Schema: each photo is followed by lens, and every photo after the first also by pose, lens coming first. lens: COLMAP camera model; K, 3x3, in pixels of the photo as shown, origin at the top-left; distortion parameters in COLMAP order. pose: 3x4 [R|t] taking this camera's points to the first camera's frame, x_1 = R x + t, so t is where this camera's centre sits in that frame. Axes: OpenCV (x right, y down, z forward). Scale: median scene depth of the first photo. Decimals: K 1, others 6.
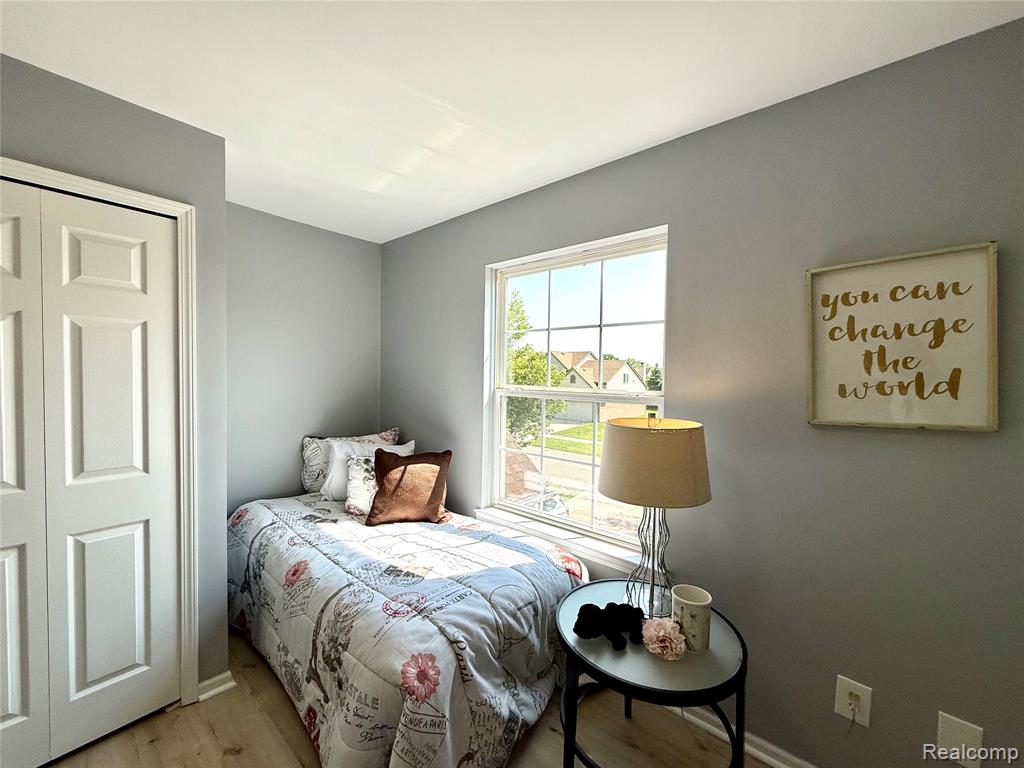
lens RADIAL K [[406.7, 0, 508.1], [0, 406.7, 383.9], [0, 0, 1]] dist [-0.001204, -0.000427]
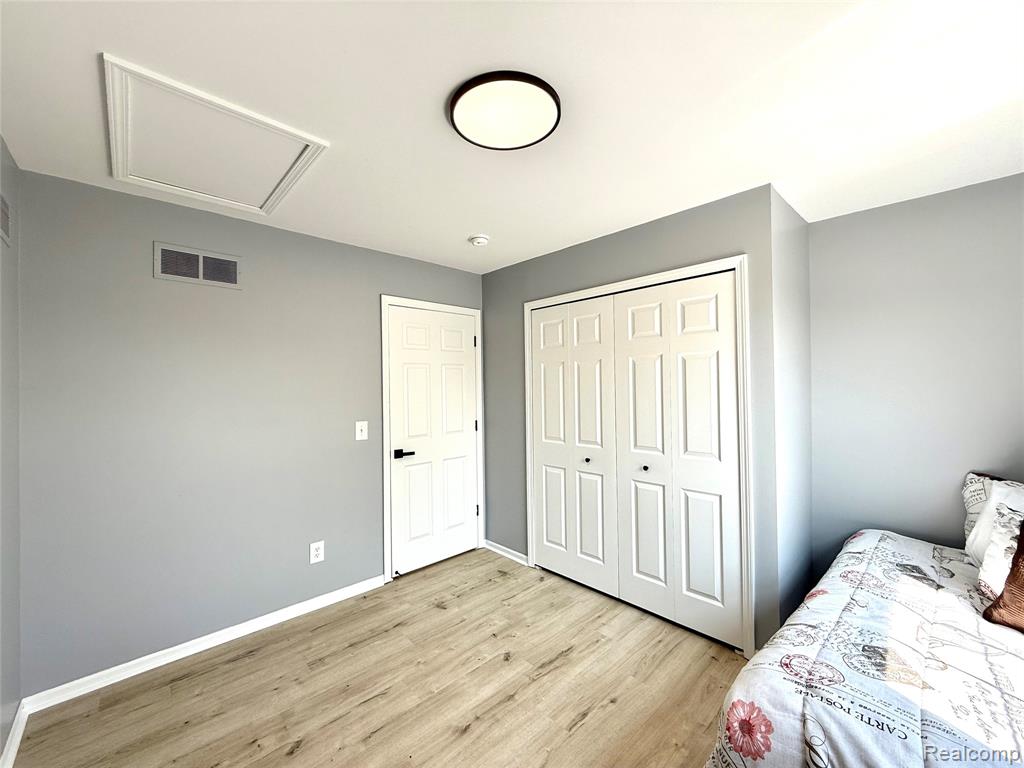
lens RADIAL K [[406.7, 0, 508.1], [0, 406.7, 383.9], [0, 0, 1]] dist [-0.001204, -0.000427]
pose [[-0.106316, -0.023667, -0.994051, 0.582630], [-0.016556, 0.999620, -0.022029, 0.001401], [0.994195, 0.014115, -0.106668, 0.450220]]
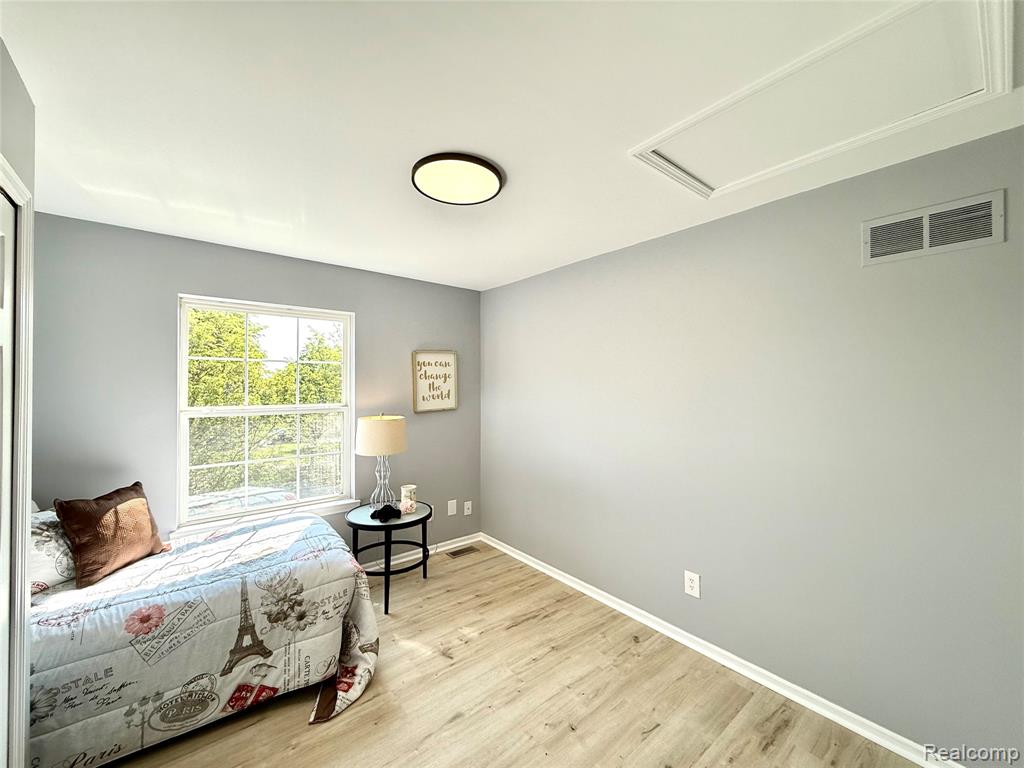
lens RADIAL K [[406.7, 0, 508.1], [0, 406.7, 383.9], [0, 0, 1]] dist [-0.001204, -0.000427]
pose [[0.172838, -0.009441, 0.984905, -1.485070], [0.029941, 0.999542, 0.004327, -0.063615], [-0.984495, 0.028741, 0.173041, 0.002555]]
